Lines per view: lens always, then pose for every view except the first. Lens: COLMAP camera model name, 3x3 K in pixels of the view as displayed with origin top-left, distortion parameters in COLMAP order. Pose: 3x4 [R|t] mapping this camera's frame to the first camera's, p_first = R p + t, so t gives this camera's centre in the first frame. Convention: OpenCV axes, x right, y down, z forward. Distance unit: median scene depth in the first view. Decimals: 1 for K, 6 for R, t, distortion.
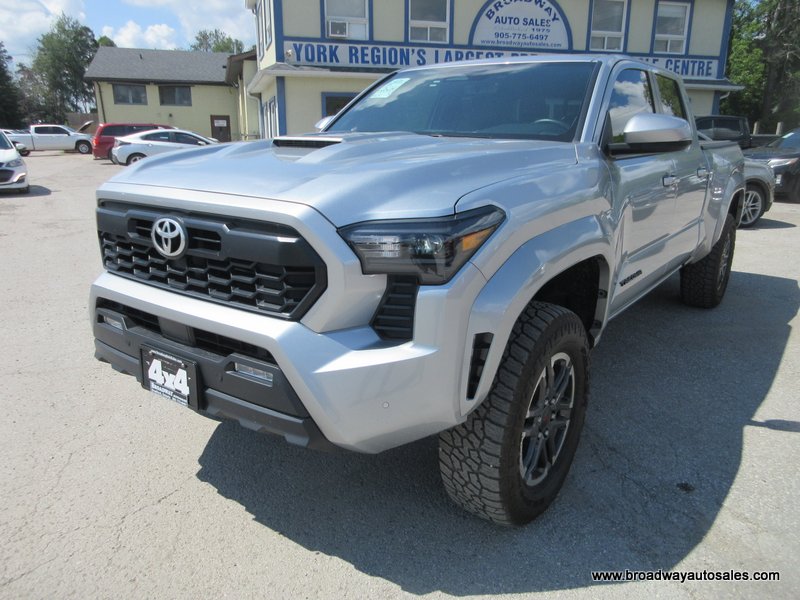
lens RADIAL K [[601.8, 0, 400.0], [0, 601.8, 300.0], [0, 0, 1]] dist [0.008561, 0.000103]
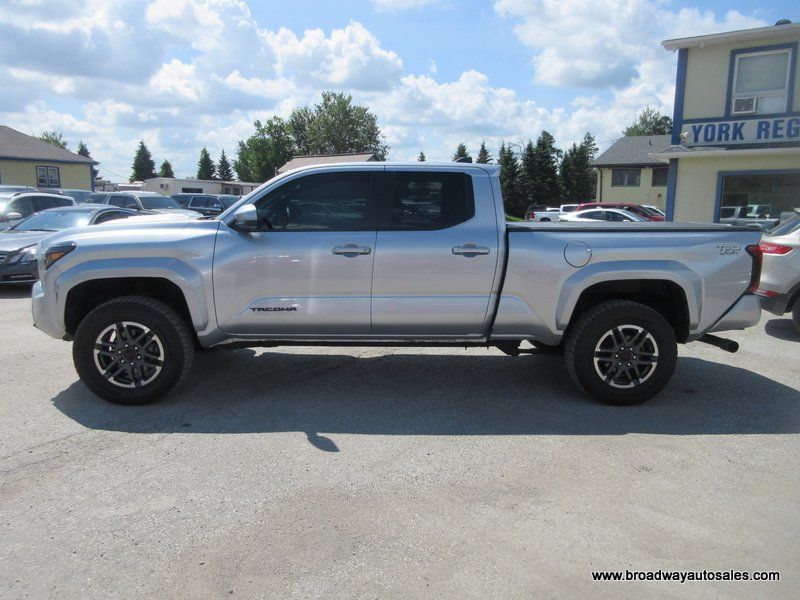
lens RADIAL K [[601.8, 0, 400.0], [0, 601.8, 300.0], [0, 0, 1]] dist [0.008561, 0.000103]
pose [[0.631743, 0.120306, -0.765785, 0.701120], [-0.214442, 0.976454, -0.023503, -0.035972], [0.744927, 0.179065, 0.642666, 0.109297]]
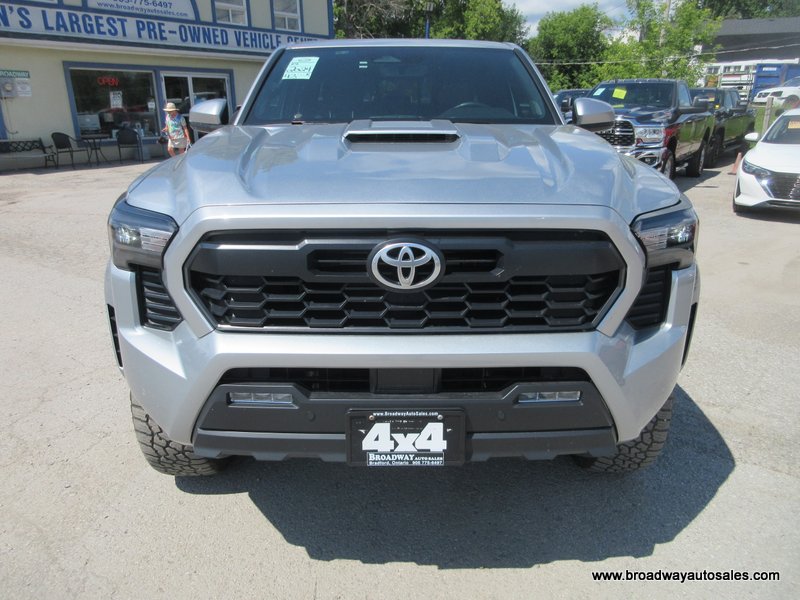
lens RADIAL K [[601.8, 0, 400.0], [0, 601.8, 300.0], [0, 0, 1]] dist [0.008561, 0.000103]
pose [[0.802379, -0.195540, 0.563872, -0.219588], [0.172393, 0.980466, 0.094696, -0.035570], [-0.571374, 0.021226, 0.820415, 0.093074]]
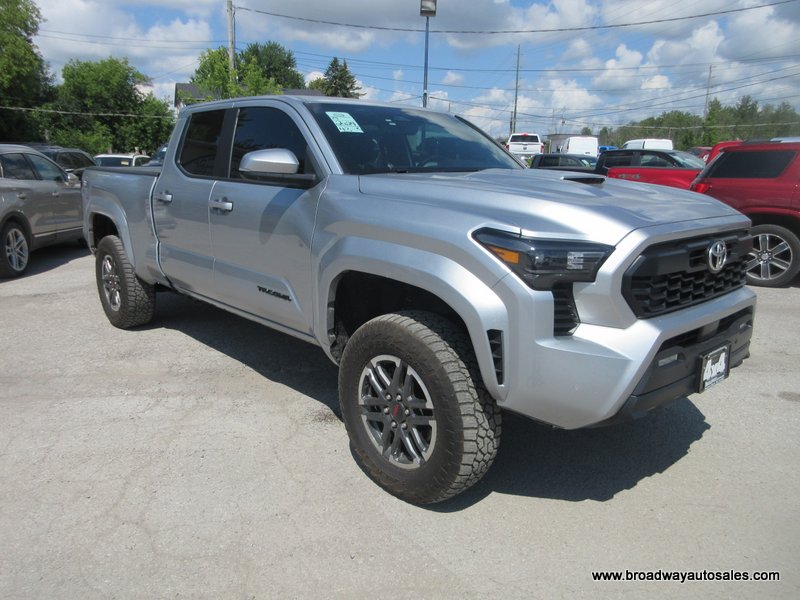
lens RADIAL K [[601.8, 0, 400.0], [0, 601.8, 300.0], [0, 0, 1]] dist [0.008561, 0.000103]
pose [[0.200484, -0.231294, 0.952003, -0.458268], [0.259543, 0.949551, 0.176040, -0.108184], [-0.944692, 0.211792, 0.250401, 0.347277]]
